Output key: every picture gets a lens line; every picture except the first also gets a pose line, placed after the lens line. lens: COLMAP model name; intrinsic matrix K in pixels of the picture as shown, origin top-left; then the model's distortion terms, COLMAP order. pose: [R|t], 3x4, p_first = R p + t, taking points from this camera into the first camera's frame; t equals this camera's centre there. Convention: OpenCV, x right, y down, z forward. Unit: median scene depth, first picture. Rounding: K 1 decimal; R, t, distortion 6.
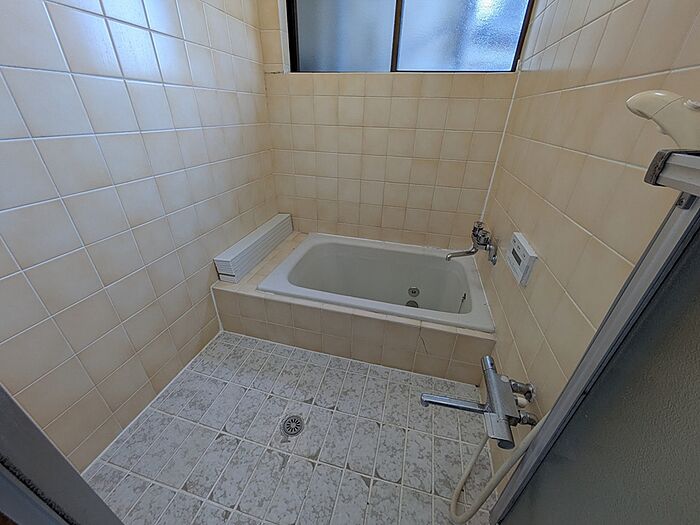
lens RADIAL K [[277.0, 0, 350.0], [0, 277.0, 262.5], [0, 0, 1]] dist [0.001024, 0.000157]
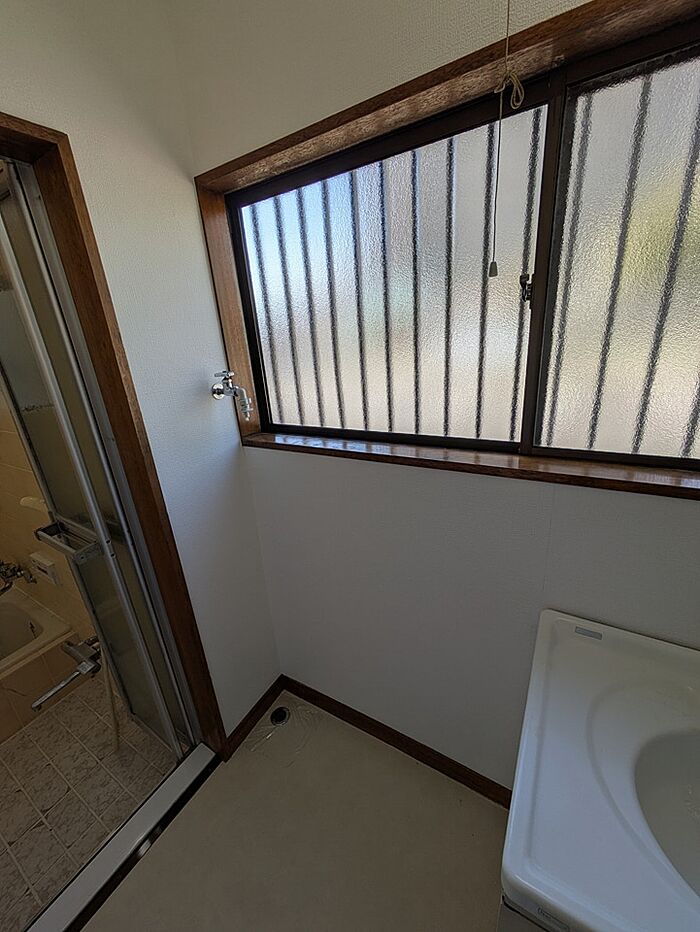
lens RADIAL K [[368.8, 0, 350.0], [0, 368.8, 466.0], [0, 0, 1]] dist [0.001024, 0.000157]
pose [[0.282974, -0.361723, 0.888303, -0.265298], [0.527138, 0.832390, 0.171032, 0.026677], [-0.801281, 0.419861, 0.426223, -0.828998]]
